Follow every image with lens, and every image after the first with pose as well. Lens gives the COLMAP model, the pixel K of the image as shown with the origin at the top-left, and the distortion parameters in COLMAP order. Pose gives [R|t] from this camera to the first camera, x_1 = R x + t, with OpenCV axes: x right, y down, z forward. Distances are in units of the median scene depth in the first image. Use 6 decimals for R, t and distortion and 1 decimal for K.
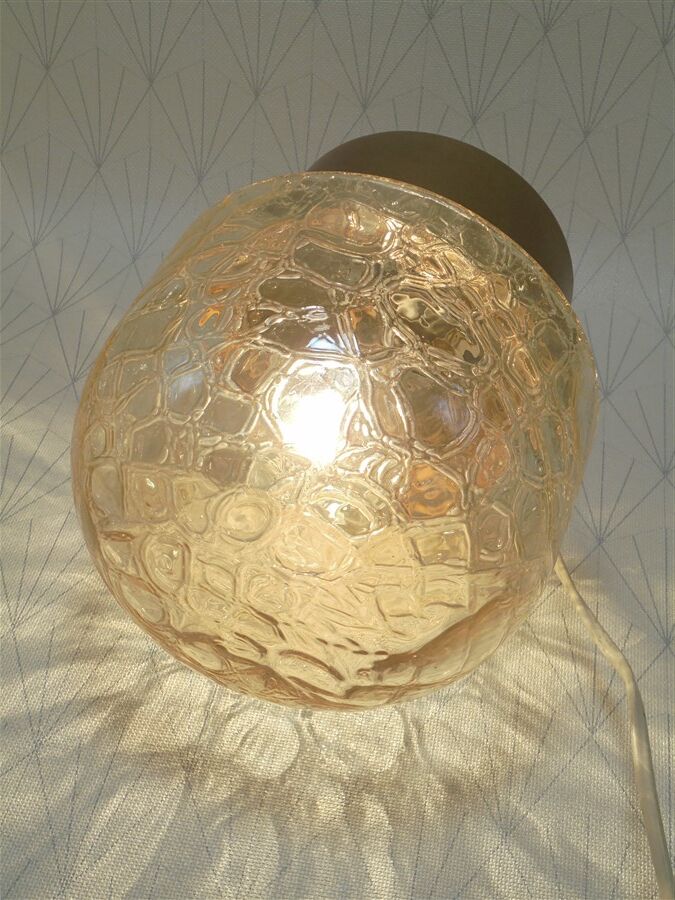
lens RADIAL K [[1159.9, 0, 338.5], [0, 1159.9, 448.1], [0, 0, 1]] dist [0.001464, 0.000000]
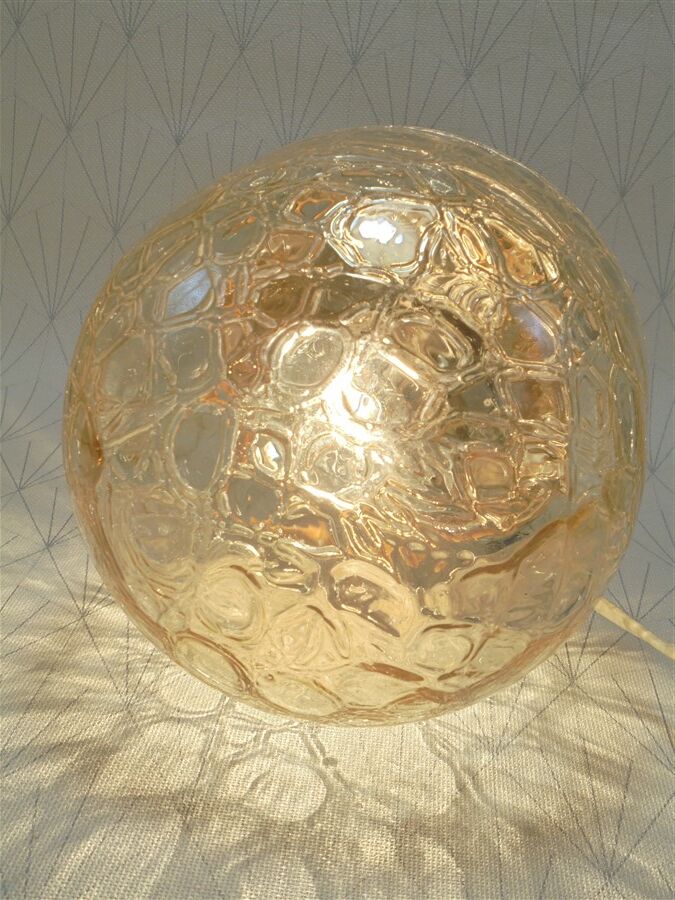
lens RADIAL K [[1159.9, 0, 337.1], [0, 1159.9, 450.4], [0, 0, 1]] dist [0.001464, 0.000000]
pose [[0.993310, 0.020869, 0.113575, -0.119780], [0.023708, 0.925728, -0.377447, 0.340118], [-0.113016, 0.377614, 0.919040, 0.201950]]
